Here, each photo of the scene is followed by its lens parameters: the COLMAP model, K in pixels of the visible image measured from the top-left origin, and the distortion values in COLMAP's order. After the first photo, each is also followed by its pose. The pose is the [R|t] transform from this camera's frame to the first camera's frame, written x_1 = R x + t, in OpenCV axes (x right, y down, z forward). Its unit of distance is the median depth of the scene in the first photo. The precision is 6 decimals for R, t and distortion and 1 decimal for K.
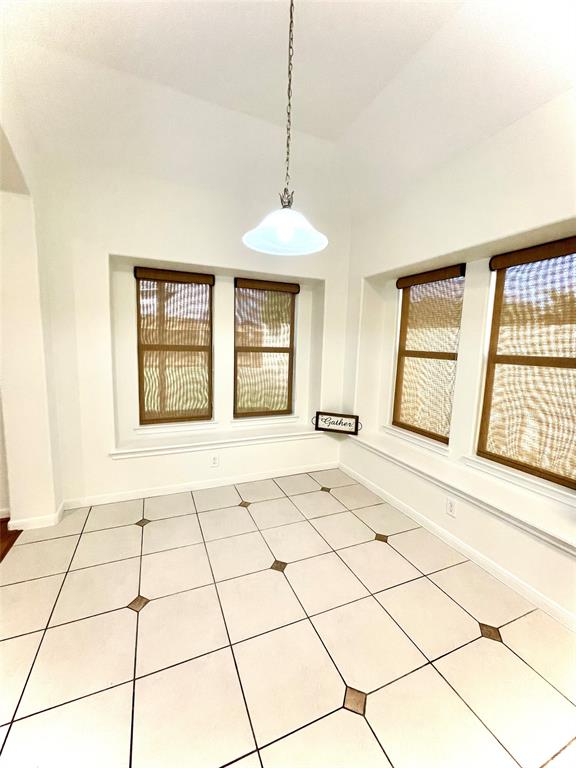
lens RADIAL K [[311.5, 0, 288.0], [0, 311.5, 384.0], [0, 0, 1]] dist [-0.001841, -0.000195]
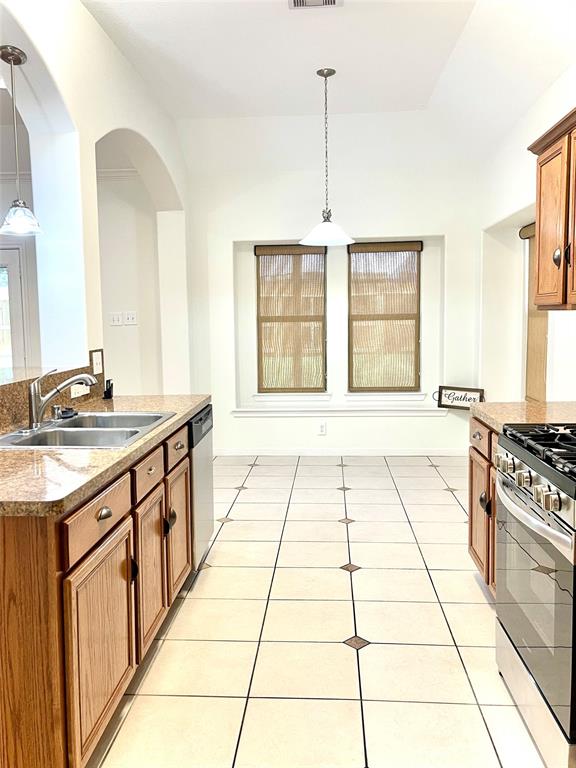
lens RADIAL K [[631.9, 0, 288.0], [0, 631.9, 384.0], [0, 0, 1]] dist [0.068545, -0.096889]
pose [[0.894621, 0.004589, -0.446802, 0.521216], [-0.015141, 0.999684, -0.020049, 0.130017], [0.446569, 0.024702, 0.894408, -0.792904]]
